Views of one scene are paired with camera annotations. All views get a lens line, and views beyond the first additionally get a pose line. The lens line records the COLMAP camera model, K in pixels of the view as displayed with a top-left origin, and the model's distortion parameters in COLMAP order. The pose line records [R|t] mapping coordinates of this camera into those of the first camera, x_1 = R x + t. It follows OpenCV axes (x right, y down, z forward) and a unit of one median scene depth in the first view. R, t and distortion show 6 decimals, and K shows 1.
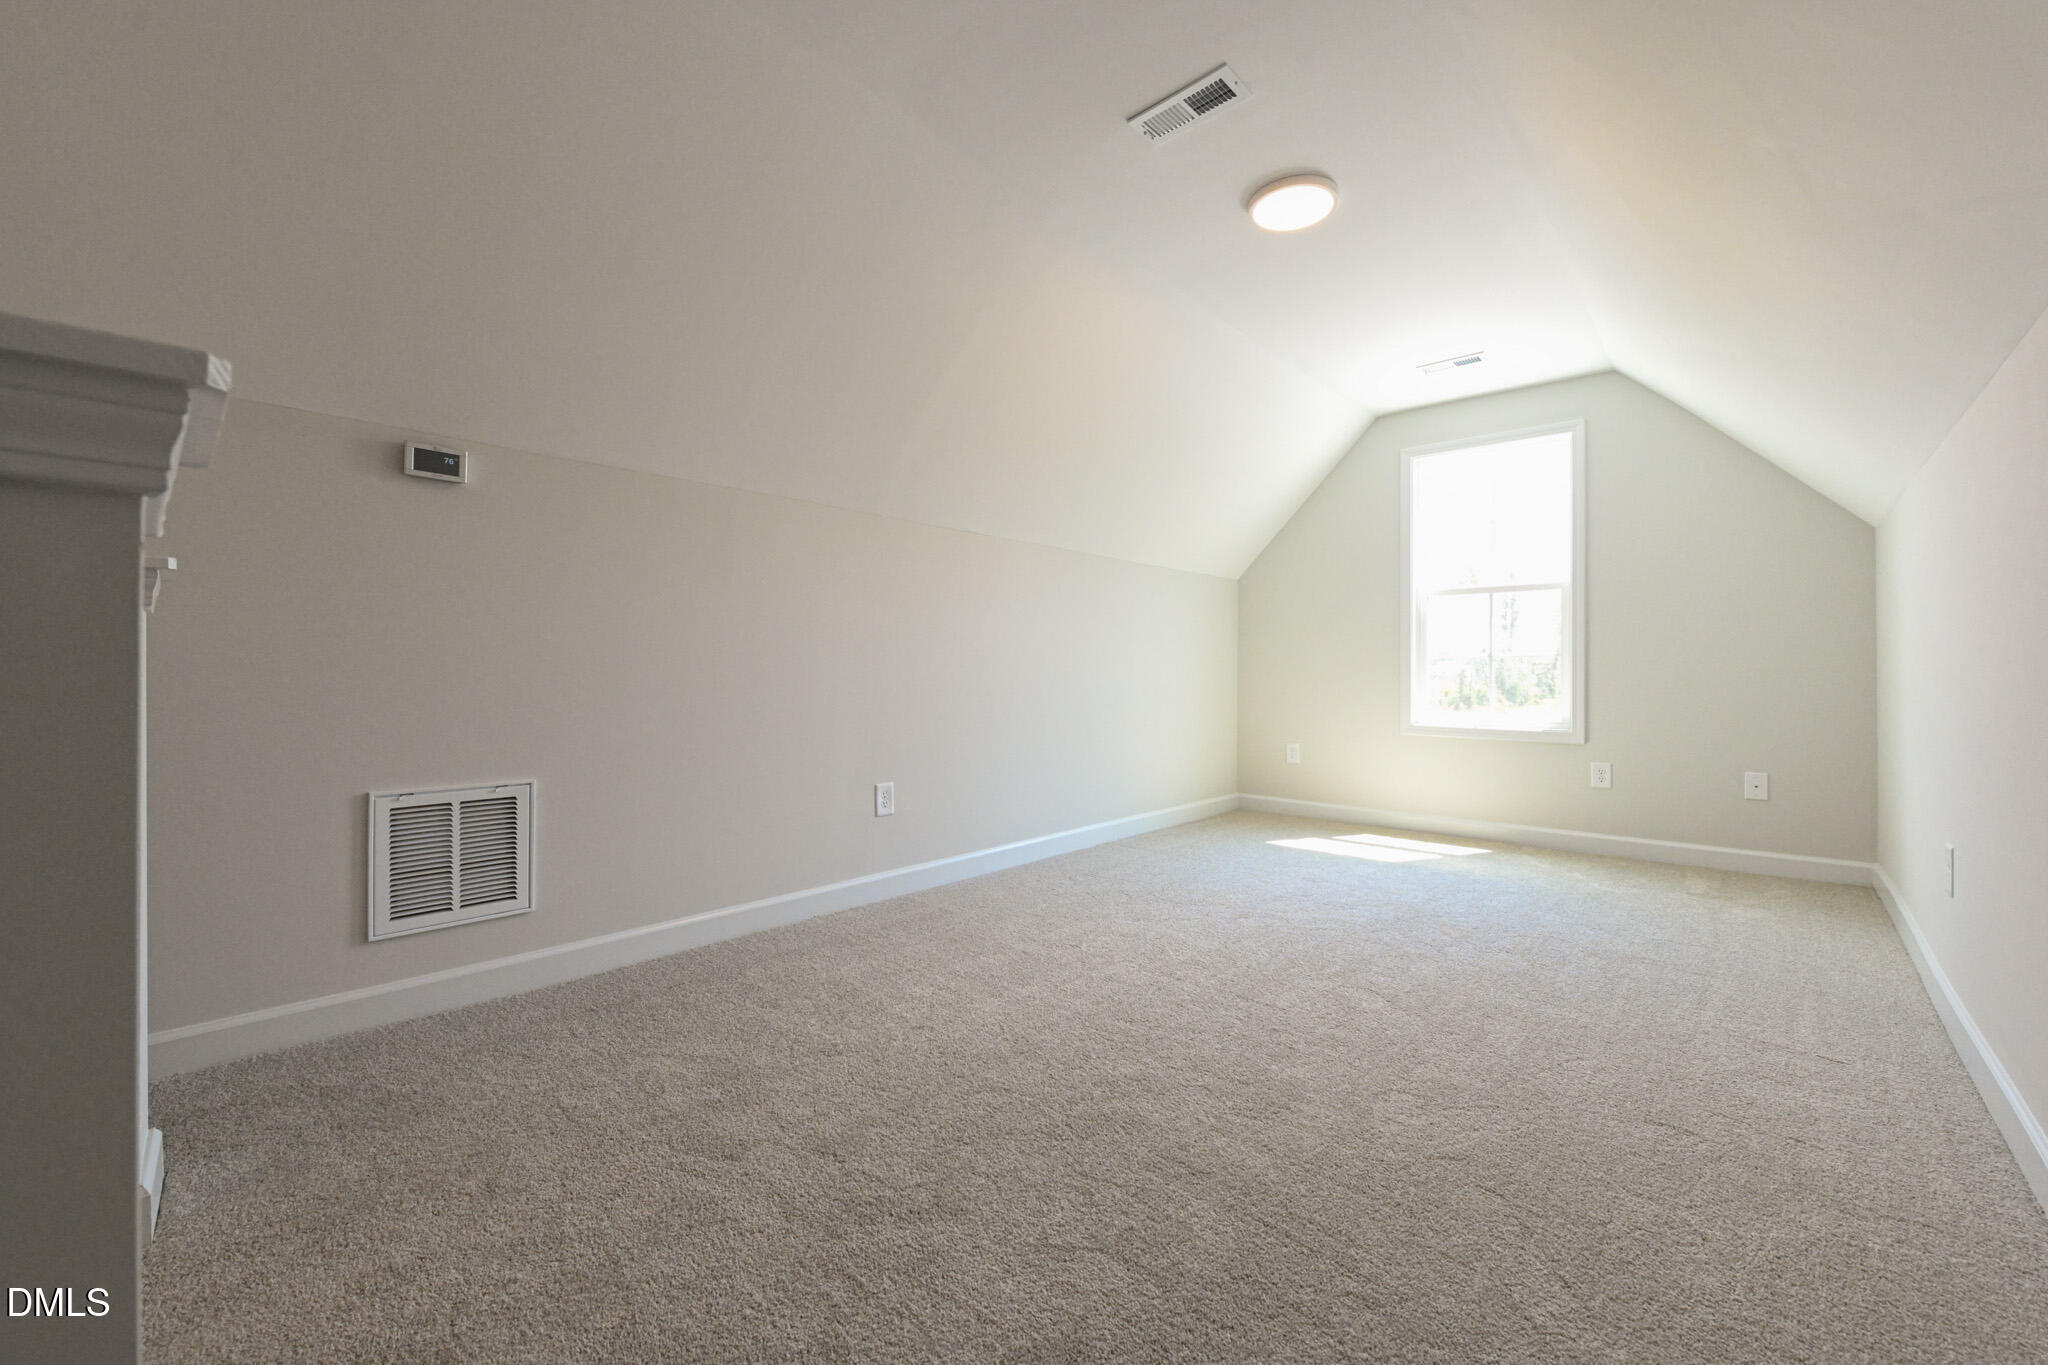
lens RADIAL K [[808.4, 0, 1026.7], [0, 808.4, 669.0], [0, 0, 1]] dist [-0.008163, -0.000685]
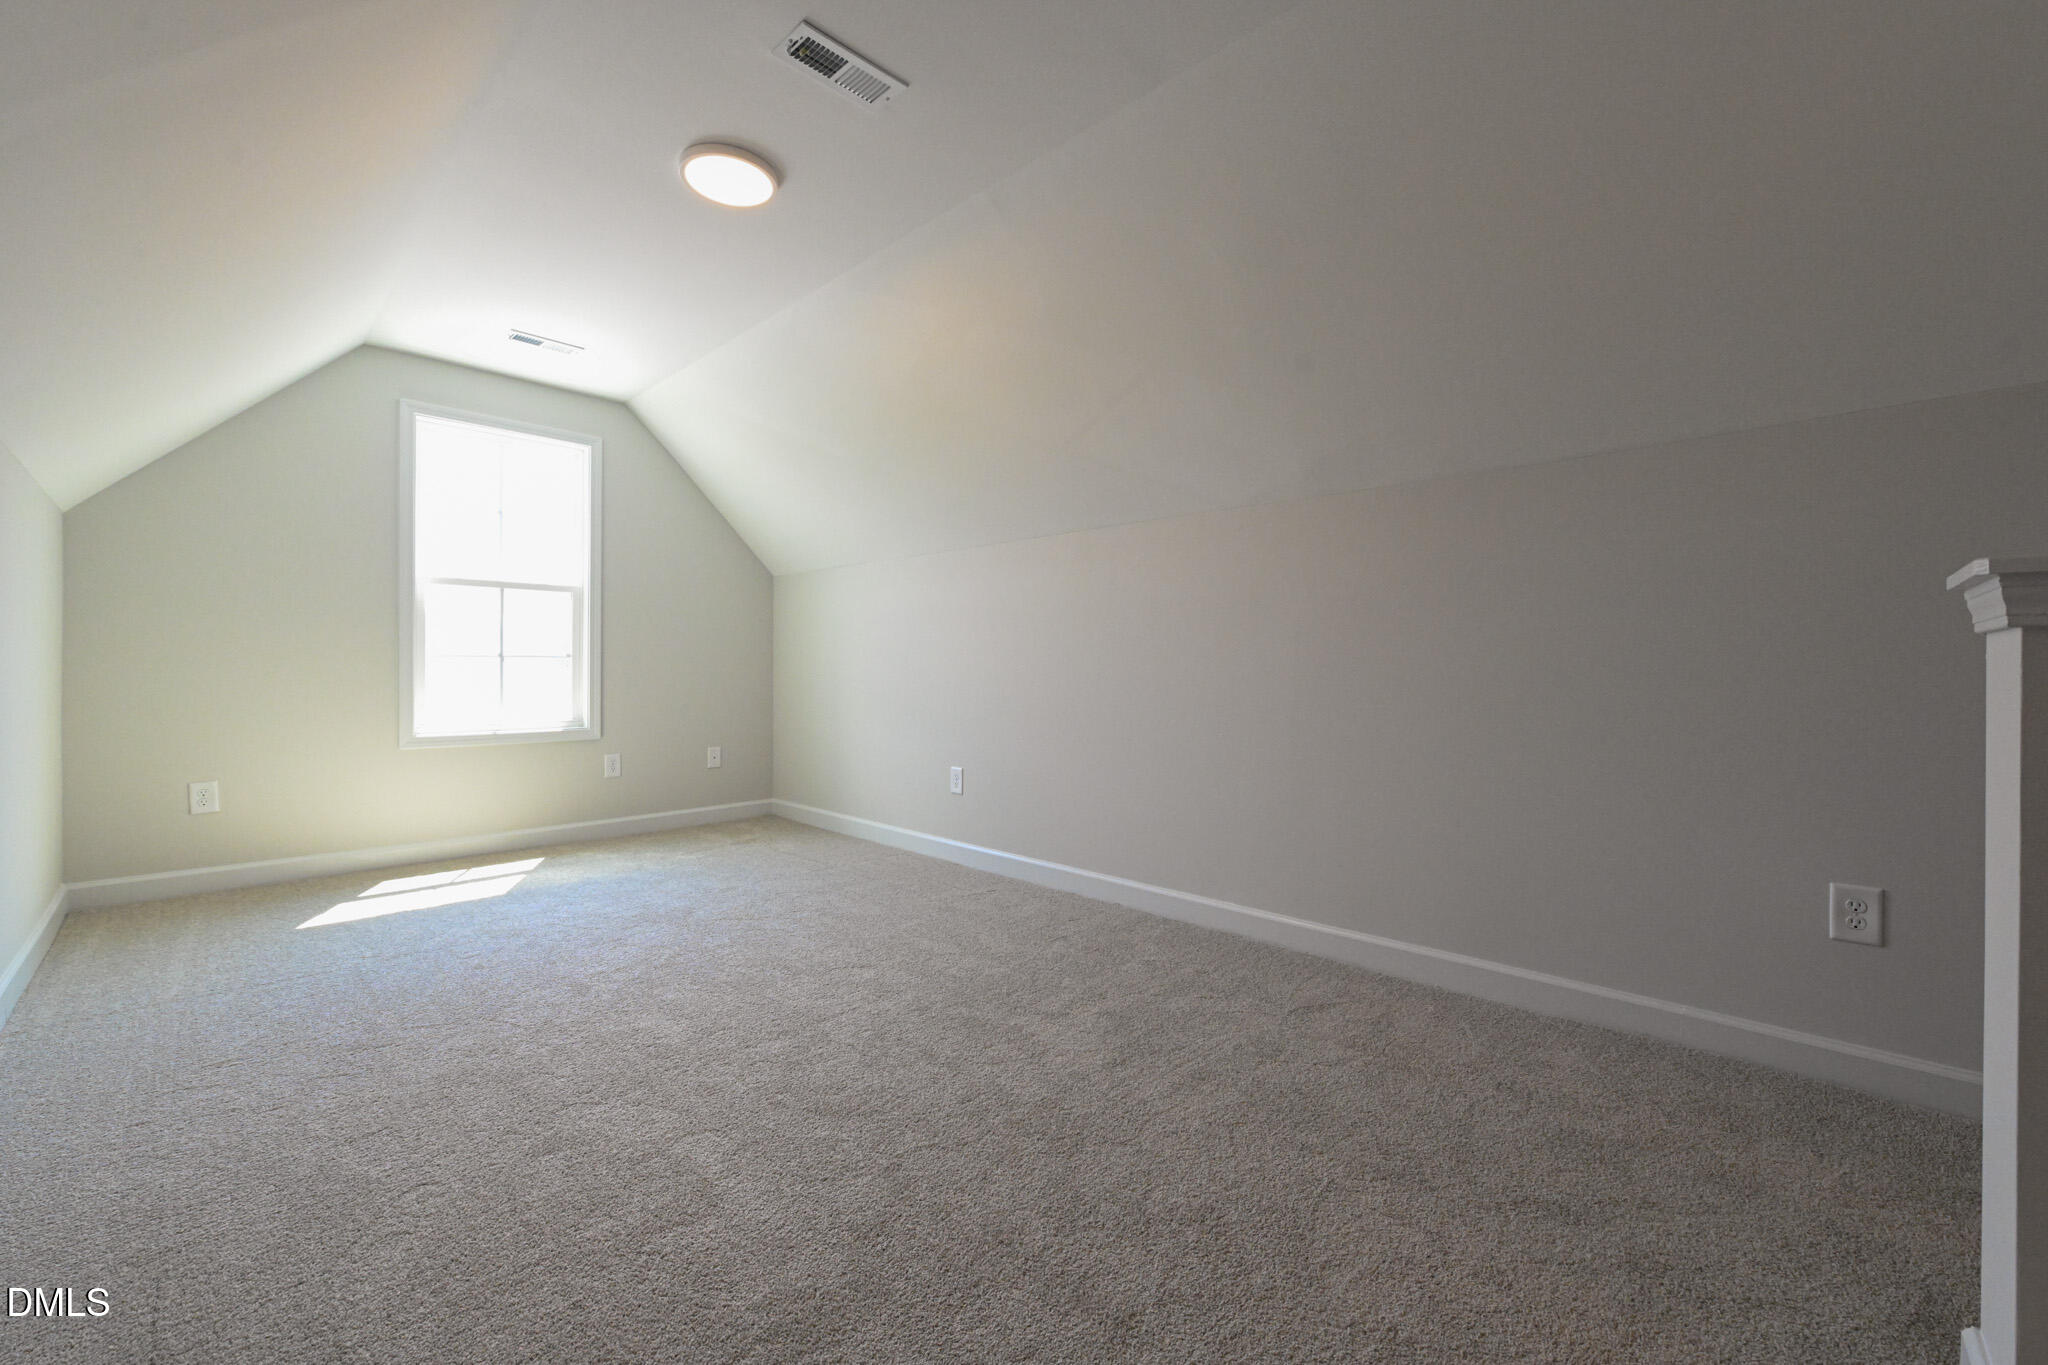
lens RADIAL K [[808.4, 0, 1026.7], [0, 808.4, 669.0], [0, 0, 1]] dist [-0.008163, -0.000685]
pose [[0.029912, -0.003919, 0.999545, -0.368739], [-0.006832, 0.999968, 0.004125, -0.009071], [-0.999529, -0.006952, 0.029885, 0.391299]]
